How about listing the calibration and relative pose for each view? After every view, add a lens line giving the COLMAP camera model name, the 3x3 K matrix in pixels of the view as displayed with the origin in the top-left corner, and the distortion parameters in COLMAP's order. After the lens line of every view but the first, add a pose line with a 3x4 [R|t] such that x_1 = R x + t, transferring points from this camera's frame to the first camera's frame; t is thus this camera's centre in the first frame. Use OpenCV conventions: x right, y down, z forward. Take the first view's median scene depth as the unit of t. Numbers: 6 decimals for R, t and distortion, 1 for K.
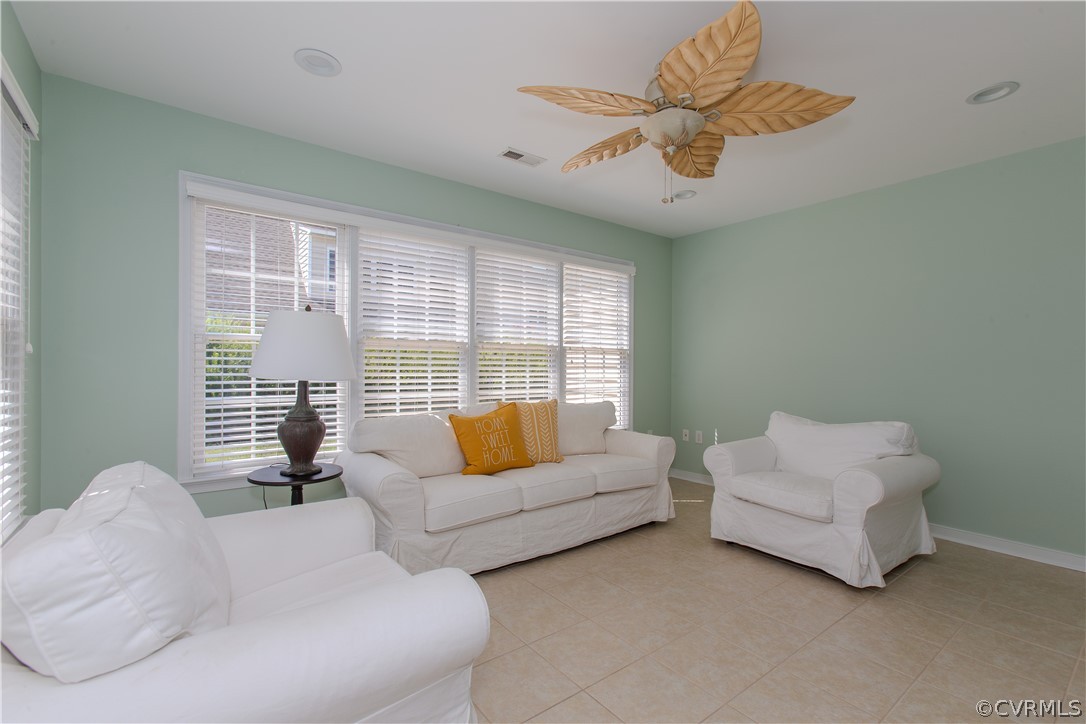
lens RADIAL K [[502.1, 0, 545.0], [0, 502.1, 362.9], [0, 0, 1]] dist [-0.001549, 0.000176]
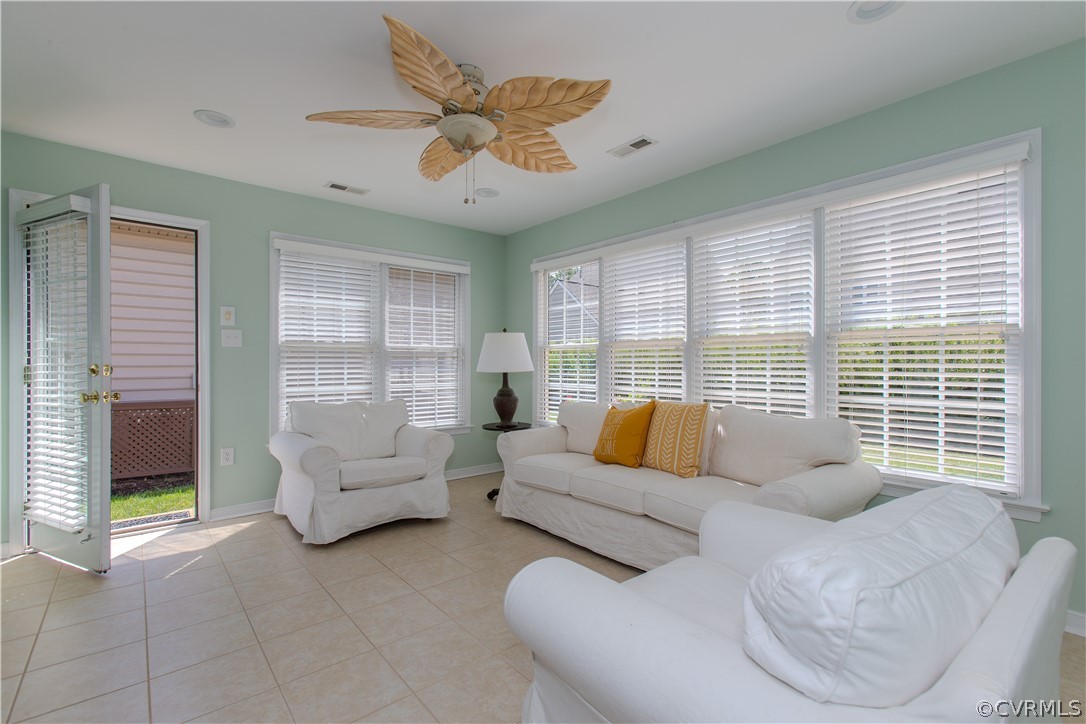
lens RADIAL K [[498.0, 0, 543.0], [0, 498.0, 362.0], [0, 0, 1]] dist [0.115725, 0.000066]
pose [[0.055411, -0.010760, -0.998406, 0.793140], [0.010024, 0.999898, -0.010219, 0.011507], [0.998413, -0.009441, 0.055513, 0.669569]]
